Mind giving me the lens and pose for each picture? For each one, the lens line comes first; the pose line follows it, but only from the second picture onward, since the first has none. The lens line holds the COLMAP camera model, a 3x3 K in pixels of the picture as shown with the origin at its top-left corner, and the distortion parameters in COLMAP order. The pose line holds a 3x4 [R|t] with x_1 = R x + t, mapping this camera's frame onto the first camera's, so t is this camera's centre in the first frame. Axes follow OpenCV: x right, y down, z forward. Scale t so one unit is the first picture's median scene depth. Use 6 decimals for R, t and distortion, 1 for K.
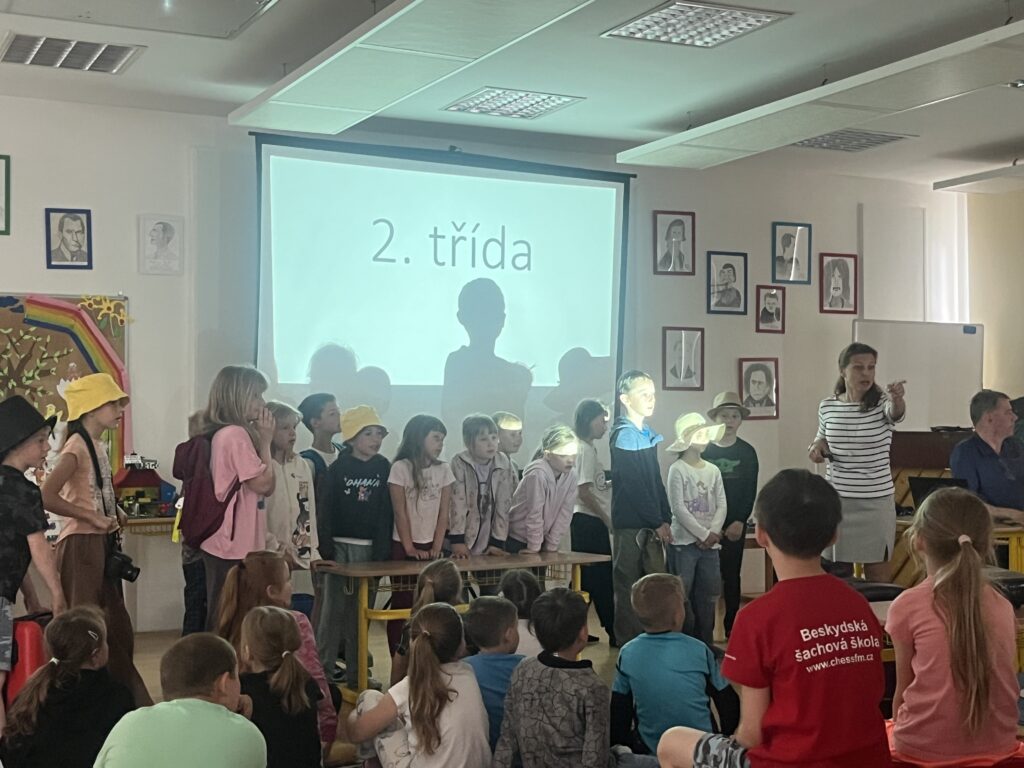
lens RADIAL K [[1444.4, 0, 510.7], [0, 1444.4, 378.1], [0, 0, 1]] dist [0.062124, 0.000000]
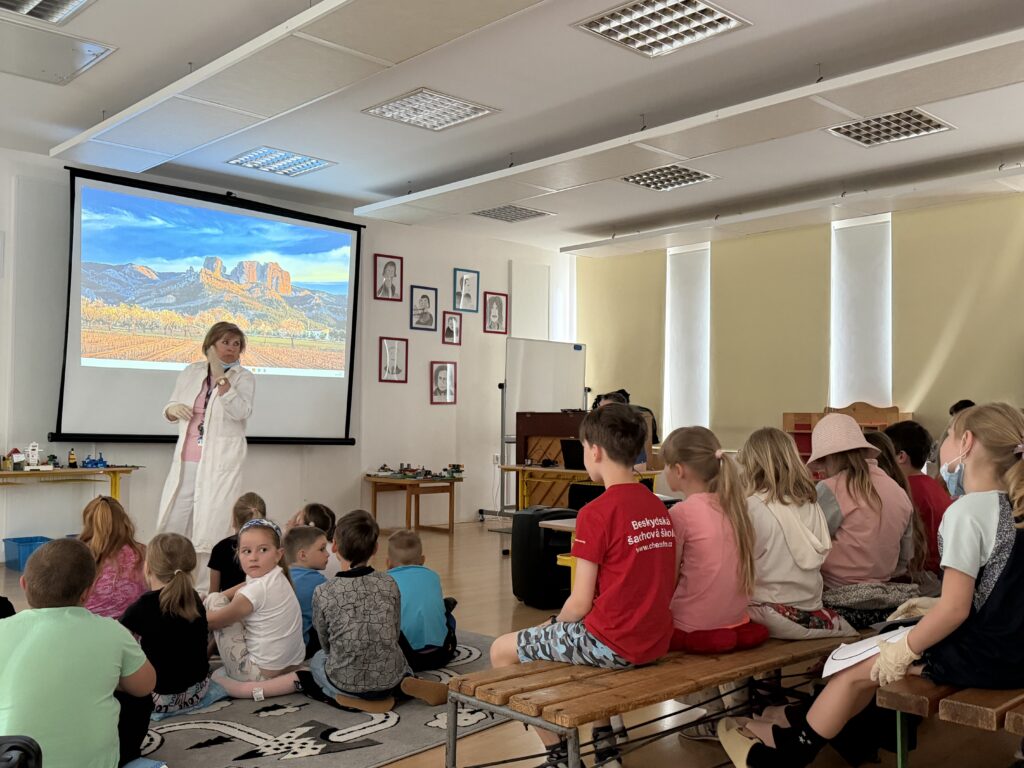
lens RADIAL K [[974.4, 0, 520.9], [0, 974.4, 390.6], [0, 0, 1]] dist [0.057213, 0.000000]
pose [[0.954286, 0.019777, 0.298240, -0.045412], [-0.020522, 0.999789, -0.000633, 0.014443], [-0.298190, -0.005516, 0.954491, 0.054408]]
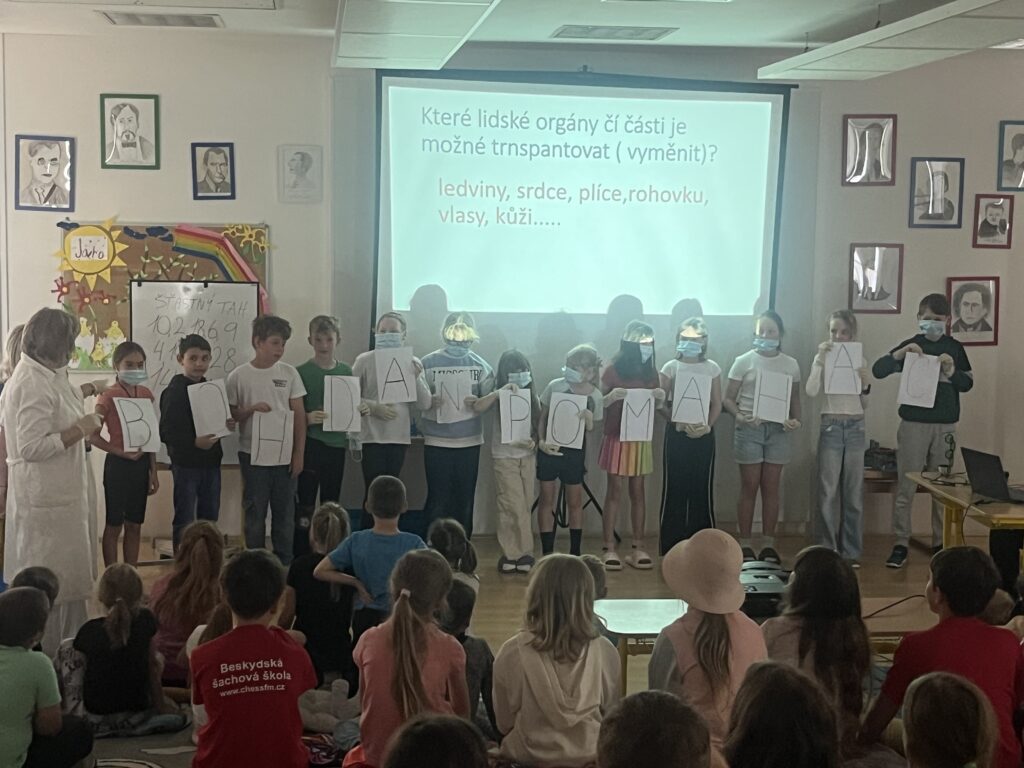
lens RADIAL K [[1759.4, 0, 551.8], [0, 1759.4, 390.5], [0, 0, 1]] dist [0.114555, 0.000000]
pose [[0.937470, 0.052395, -0.344099, 0.317874], [-0.006601, 0.991104, 0.132929, -0.090989], [0.348003, -0.122346, 0.929476, -0.117953]]
